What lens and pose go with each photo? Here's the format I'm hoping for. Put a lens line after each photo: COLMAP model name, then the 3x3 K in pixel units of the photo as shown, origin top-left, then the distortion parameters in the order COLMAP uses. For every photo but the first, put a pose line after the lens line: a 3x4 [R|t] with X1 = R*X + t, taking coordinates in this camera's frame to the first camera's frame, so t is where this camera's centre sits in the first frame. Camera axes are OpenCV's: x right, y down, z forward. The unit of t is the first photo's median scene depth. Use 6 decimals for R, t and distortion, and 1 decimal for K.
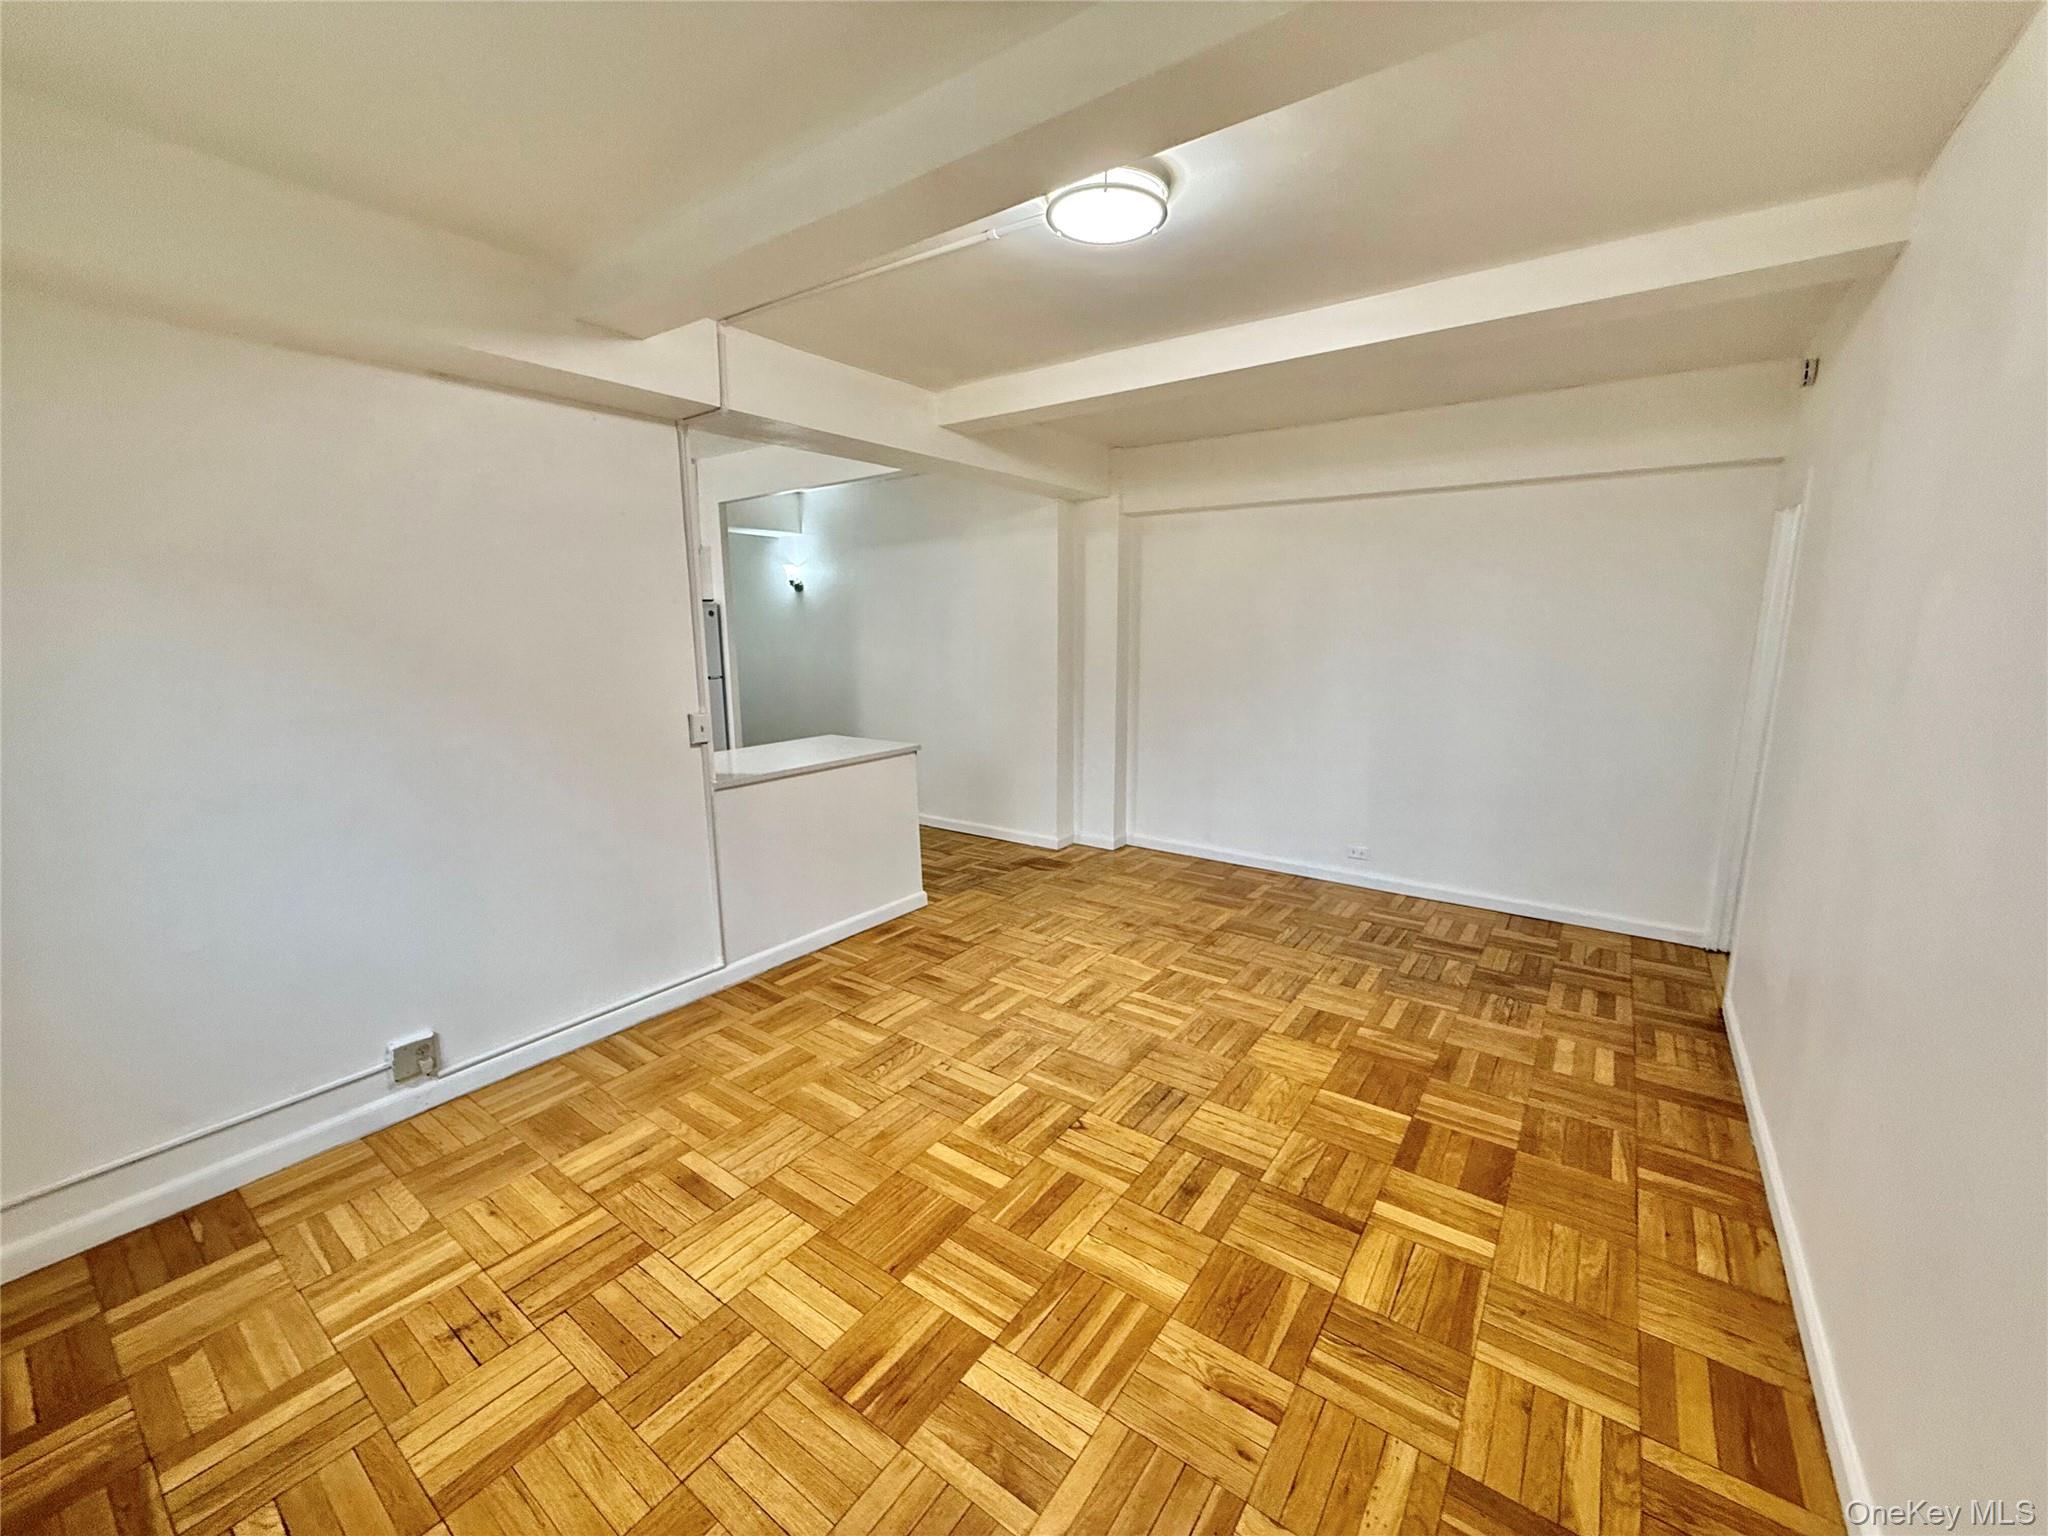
lens RADIAL K [[816.4, 0, 1018.7], [0, 816.4, 770.1], [0, 0, 1]] dist [-0.000883, 0.000449]
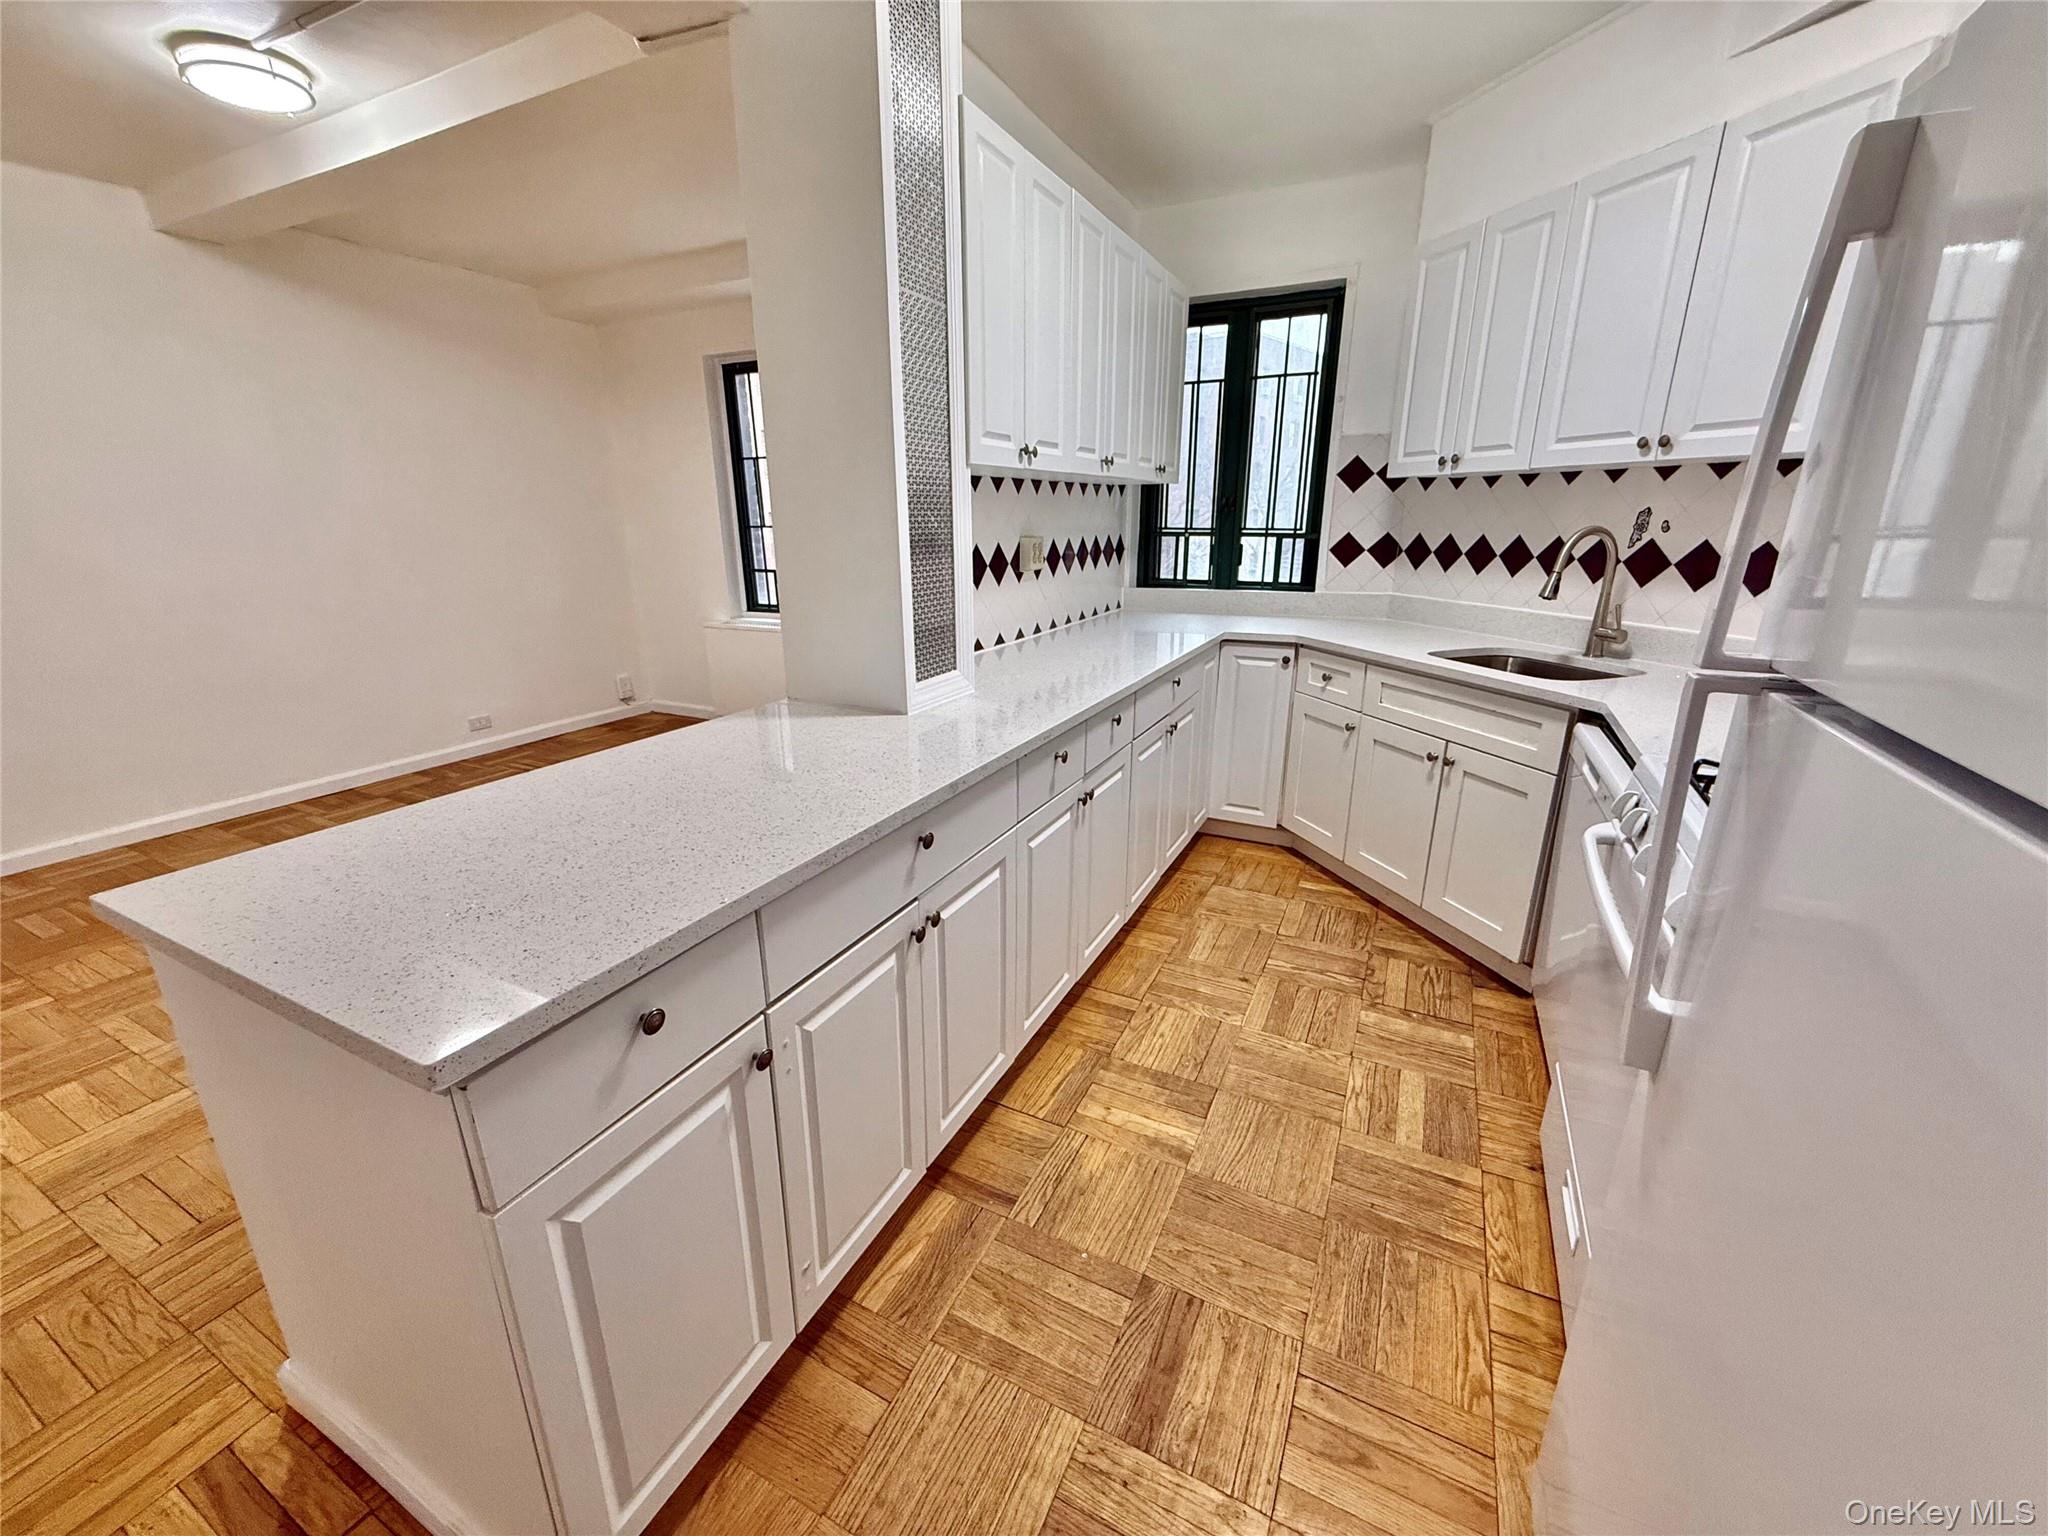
lens RADIAL K [[816.4, 0, 1018.7], [0, 816.4, 770.1], [0, 0, 1]] dist [-0.000883, 0.000449]
pose [[-0.986988, 0.059110, -0.149533, -0.474311], [-0.017895, 0.883818, 0.467489, -0.240790], [0.159793, 0.464082, -0.871260, 1.675692]]
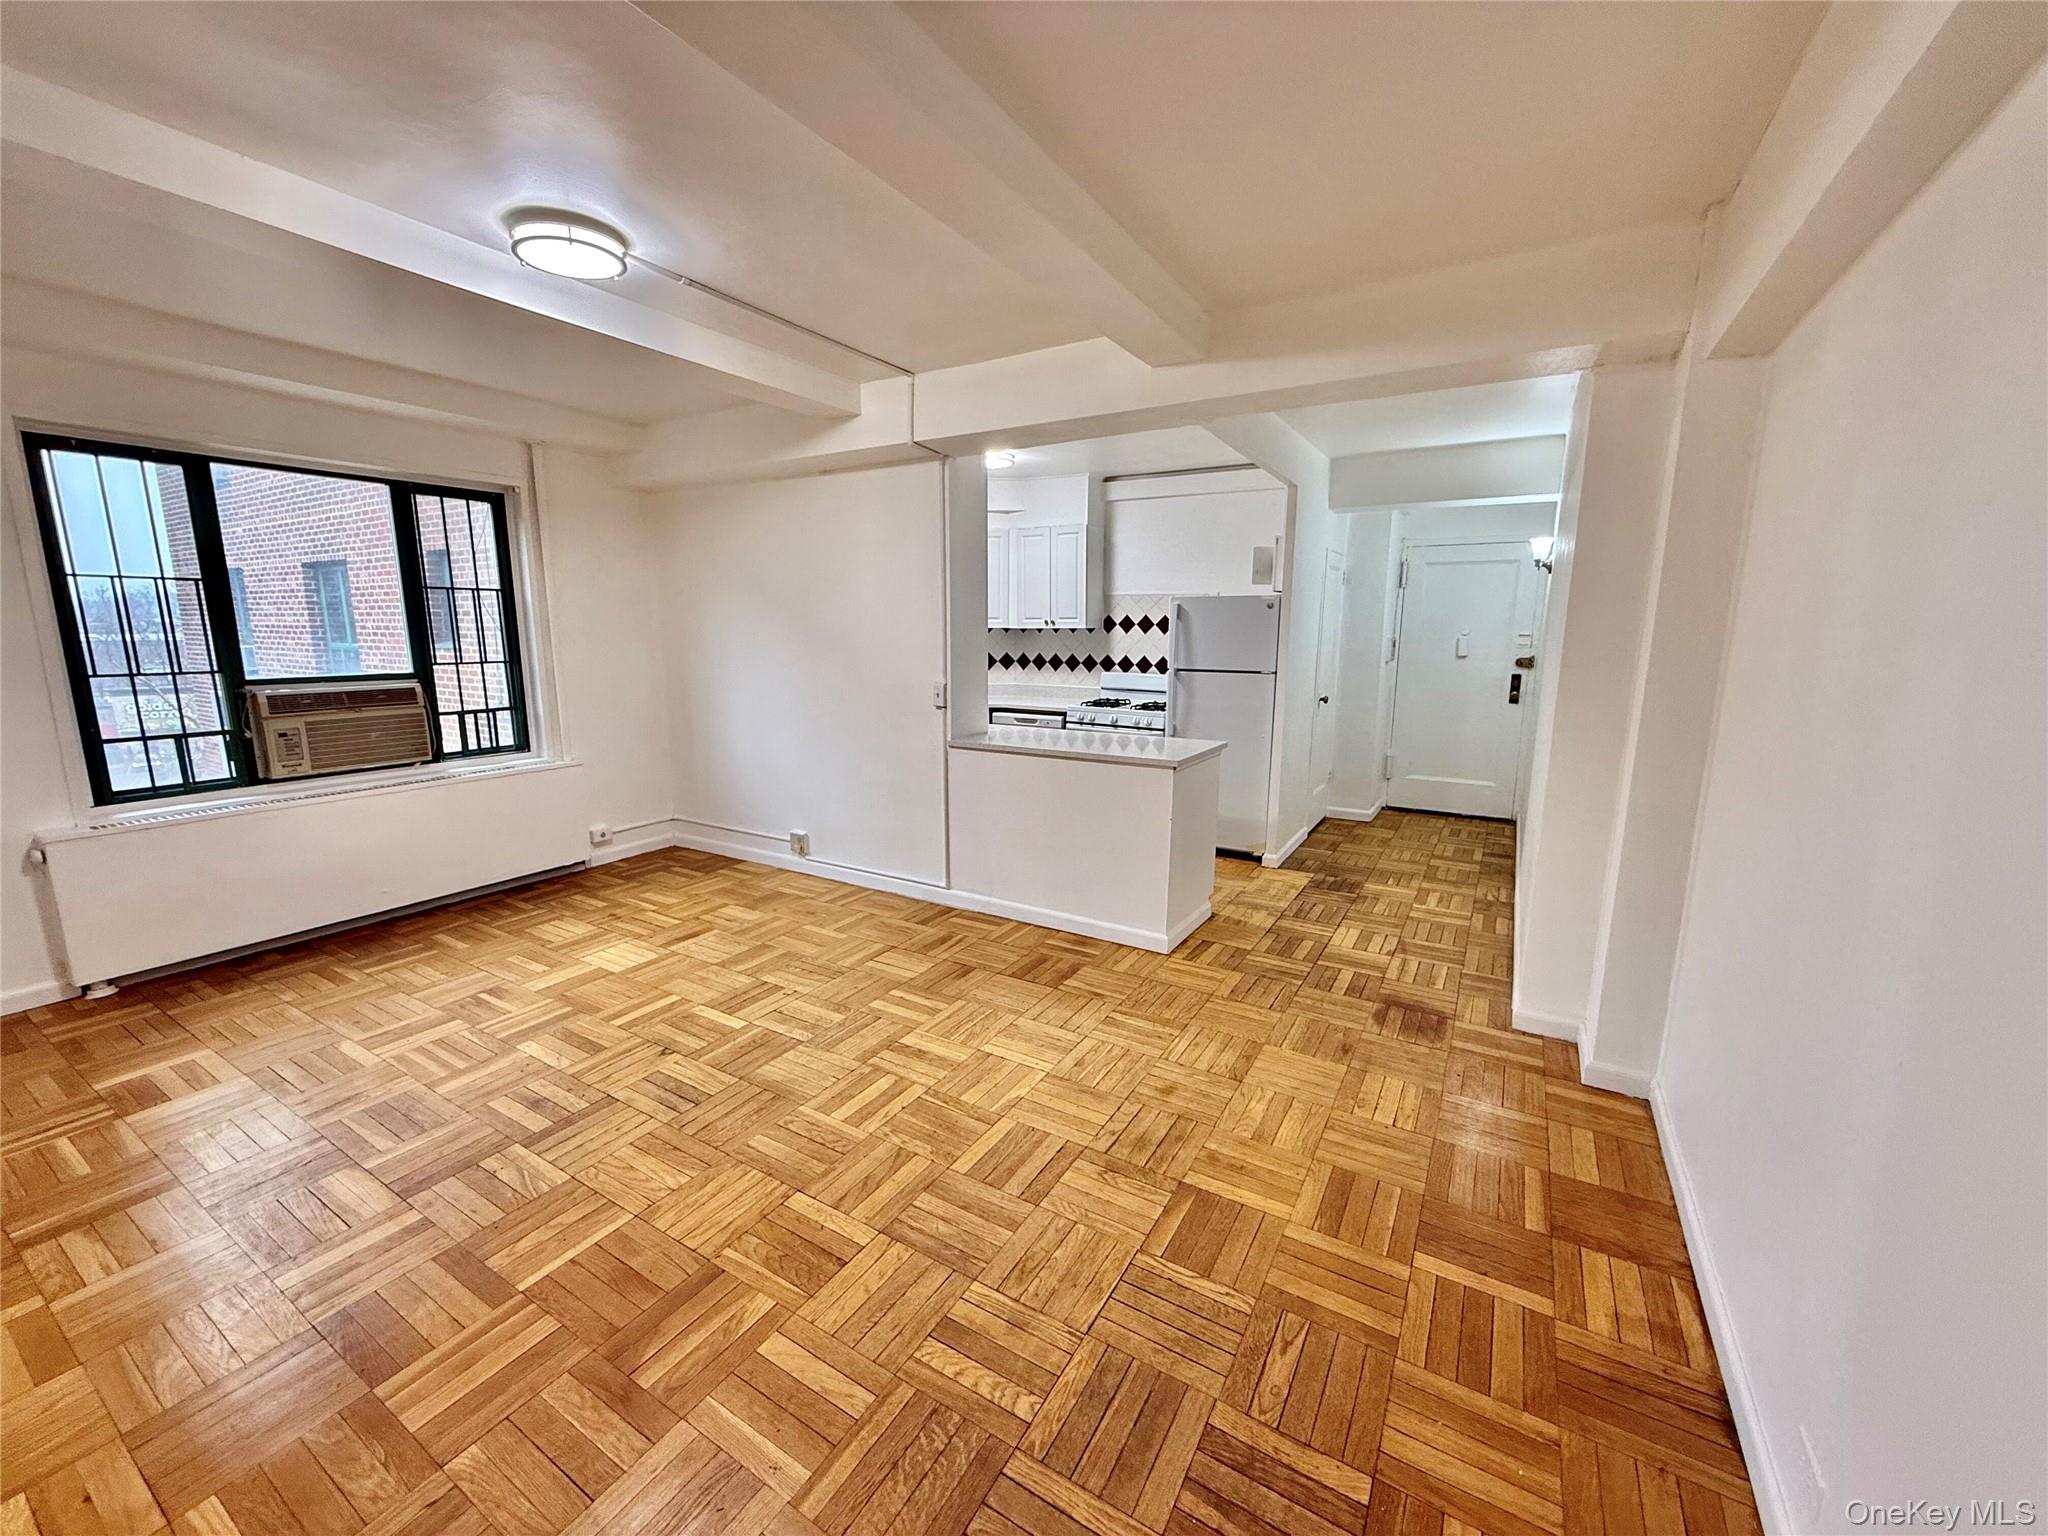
lens RADIAL K [[811.8, 0, 1018.7], [0, 811.8, 768.2], [0, 0, 1]] dist [-0.001543, 0.000543]
pose [[0.084815, 0.178330, -0.980308, 0.914448], [-0.183486, 0.969823, 0.160548, -0.172491], [0.979357, 0.166256, 0.114977, 1.023324]]
